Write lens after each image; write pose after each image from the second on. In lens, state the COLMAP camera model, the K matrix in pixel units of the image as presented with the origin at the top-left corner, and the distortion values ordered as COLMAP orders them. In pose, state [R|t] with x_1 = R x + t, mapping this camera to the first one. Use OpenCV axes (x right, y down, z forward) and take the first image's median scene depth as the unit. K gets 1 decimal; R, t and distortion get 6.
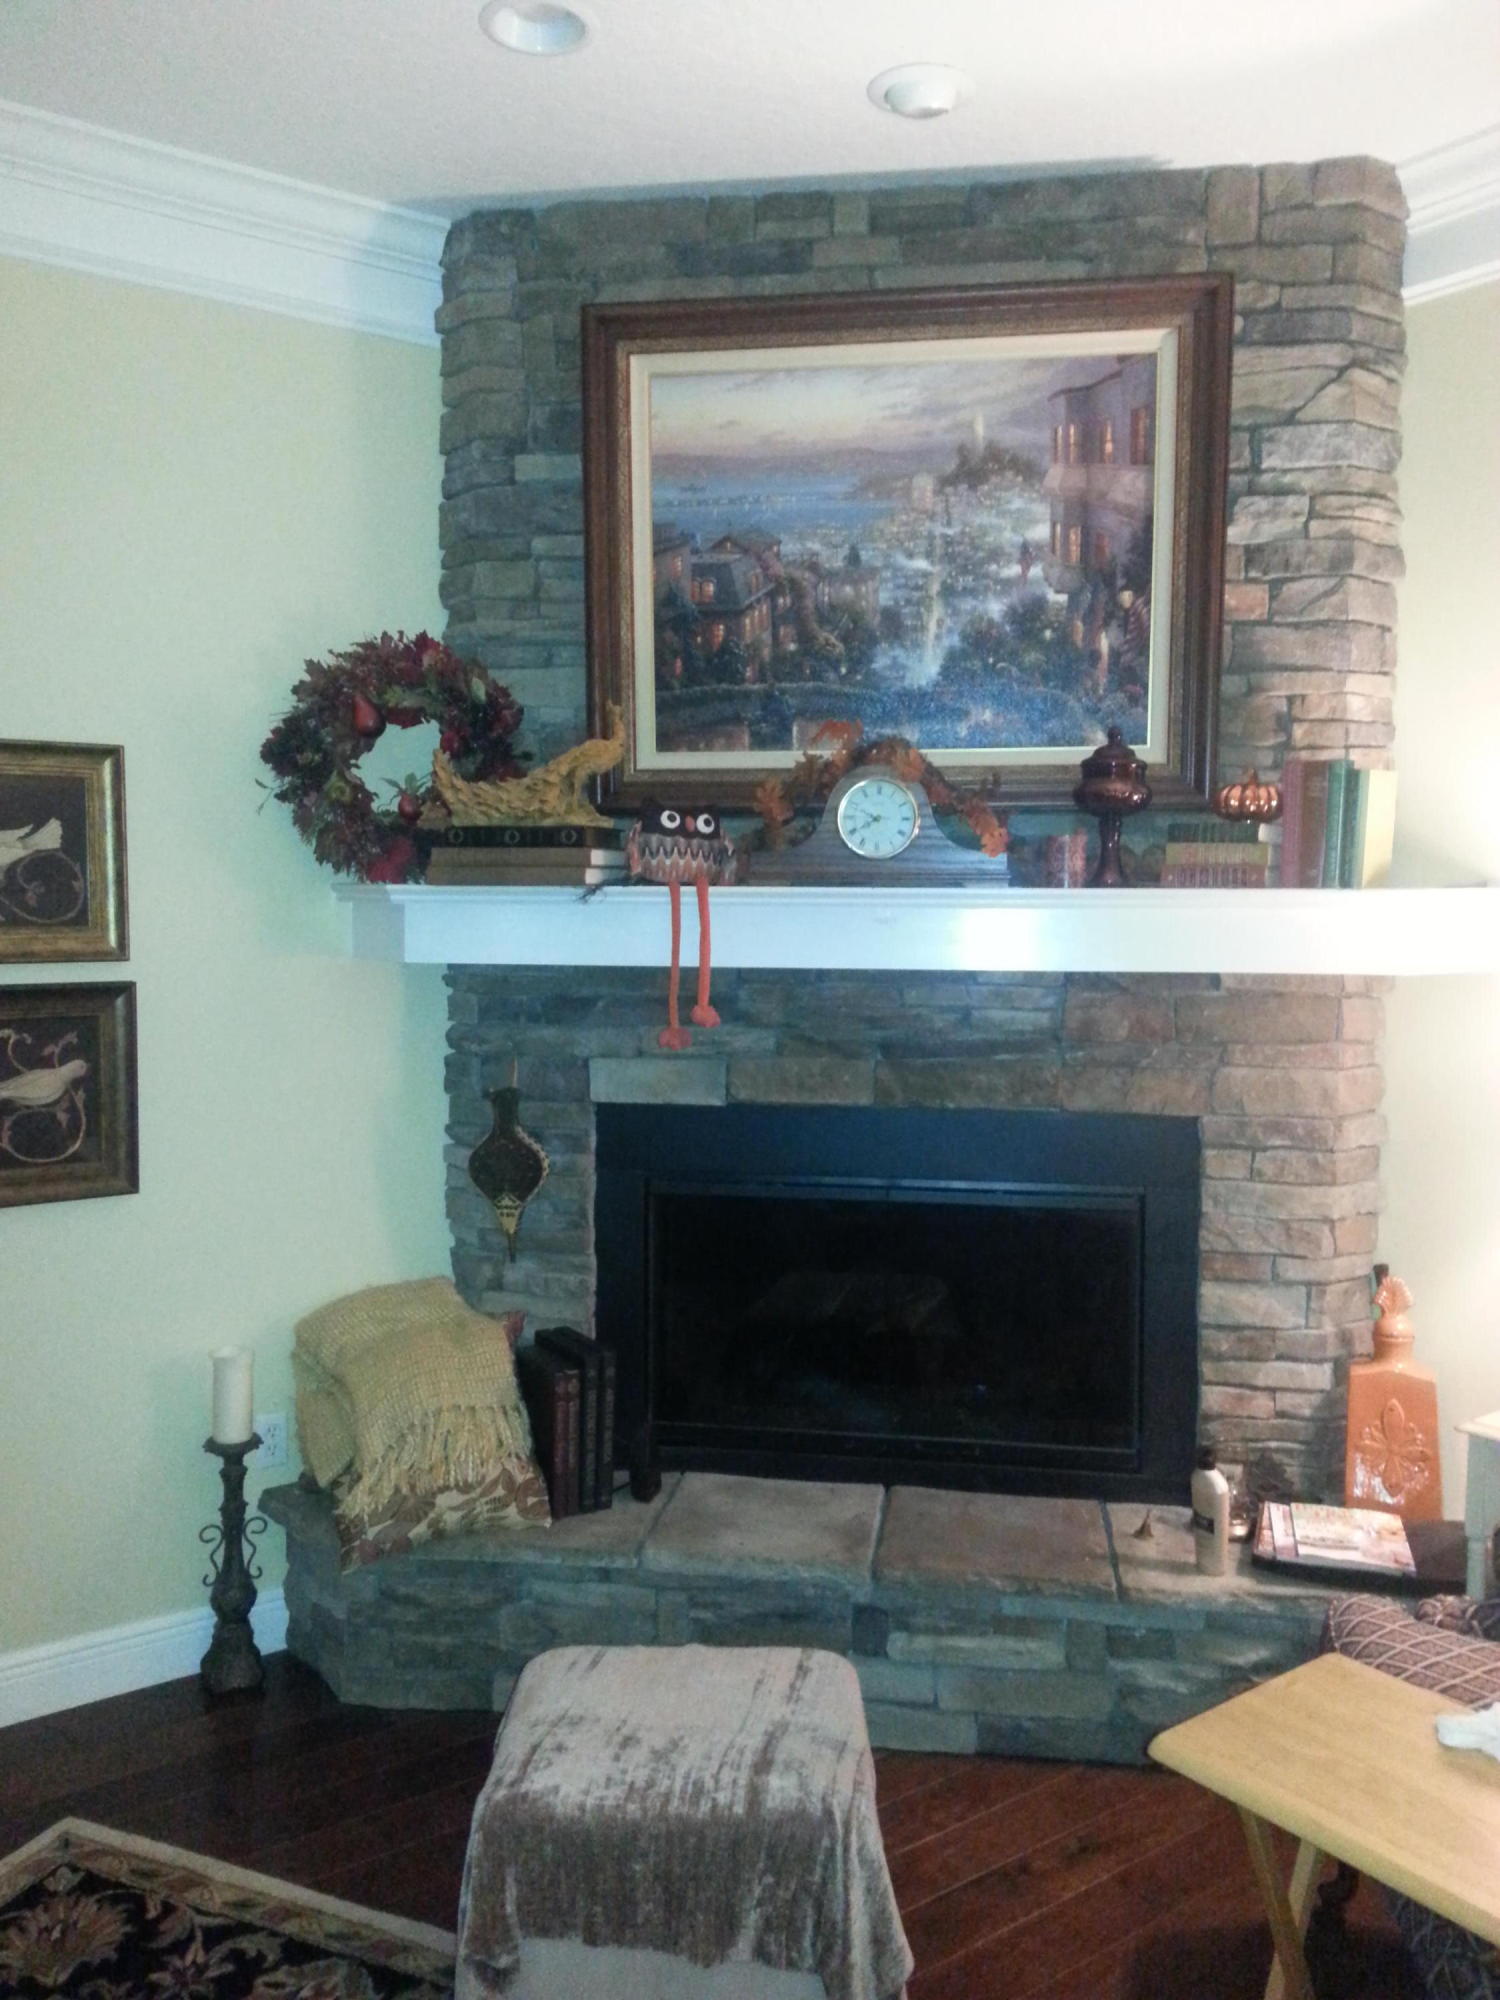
lens RADIAL K [[1633.3, 0, 738.1], [0, 1633.3, 1000.8], [0, 0, 1]] dist [0.075936, -0.067313]
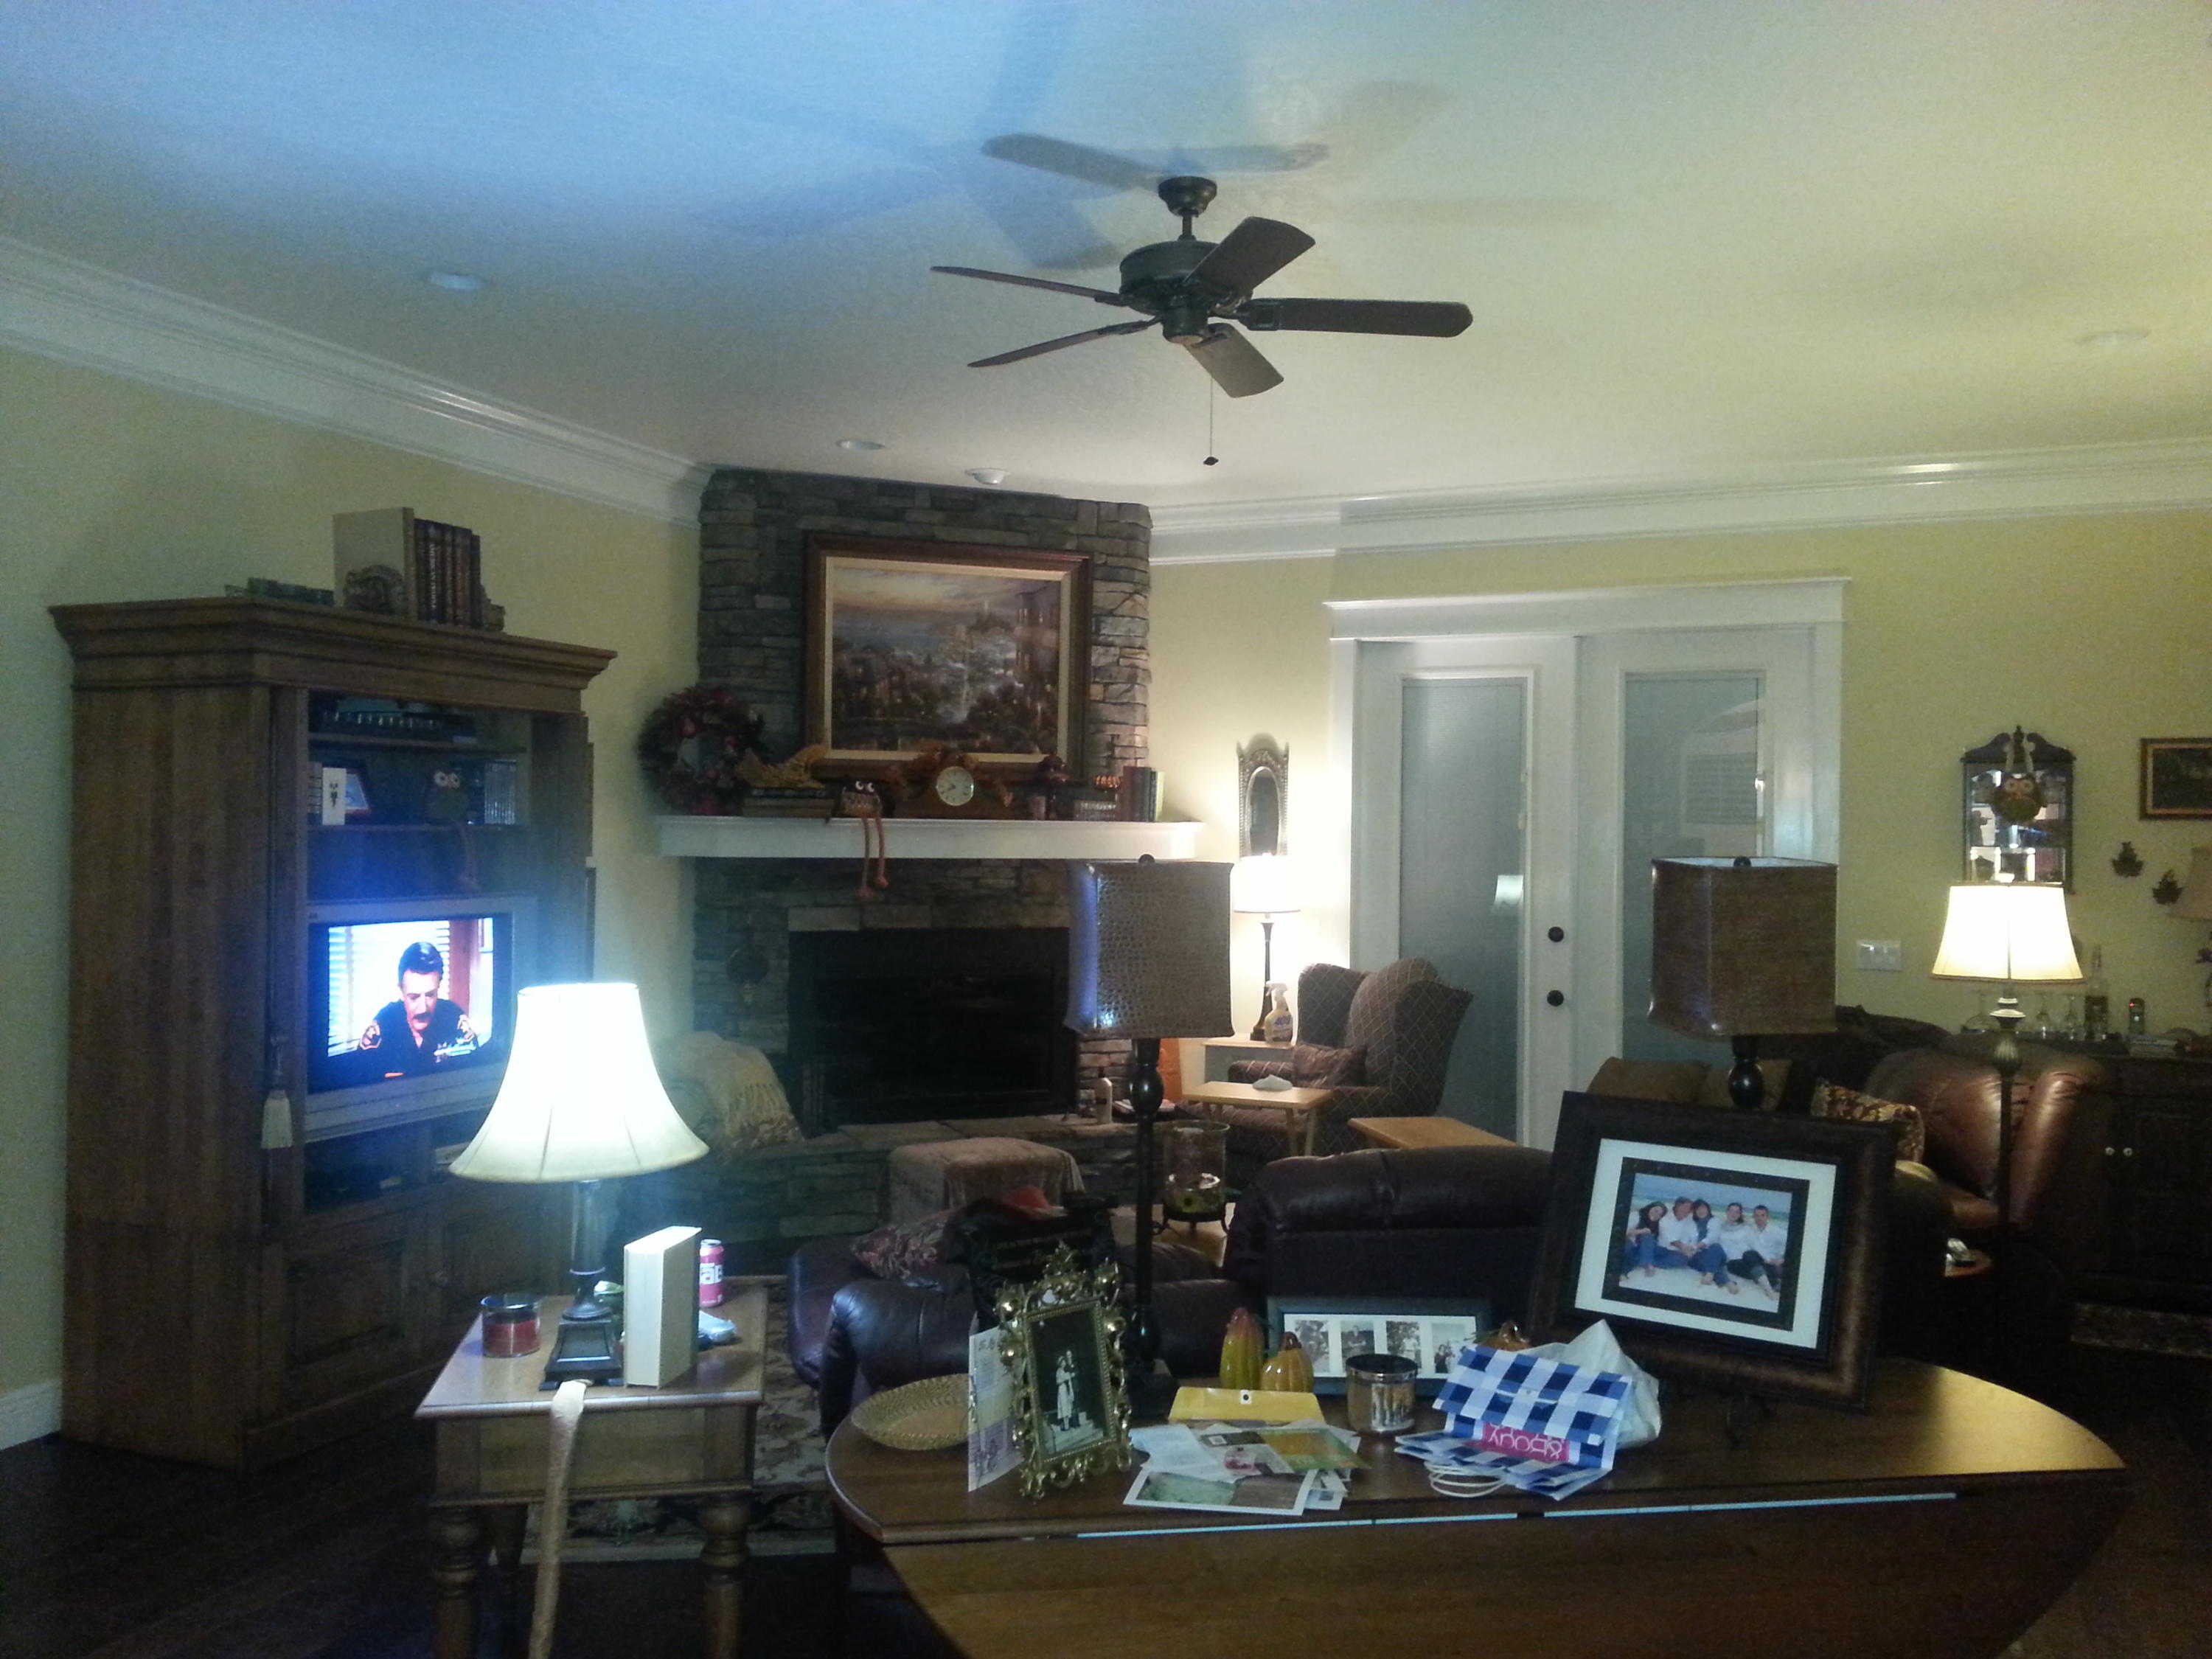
lens RADIAL K [[1806.4, 0, 1107.8], [0, 1806.4, 829.0], [0, 0, 1]] dist [0.075936, -0.067313]
pose [[0.858371, 0.002380, 0.513024, -0.910618], [0.025633, 0.998541, -0.047521, 0.056632], [-0.512389, 0.053941, 0.857058, -1.063792]]
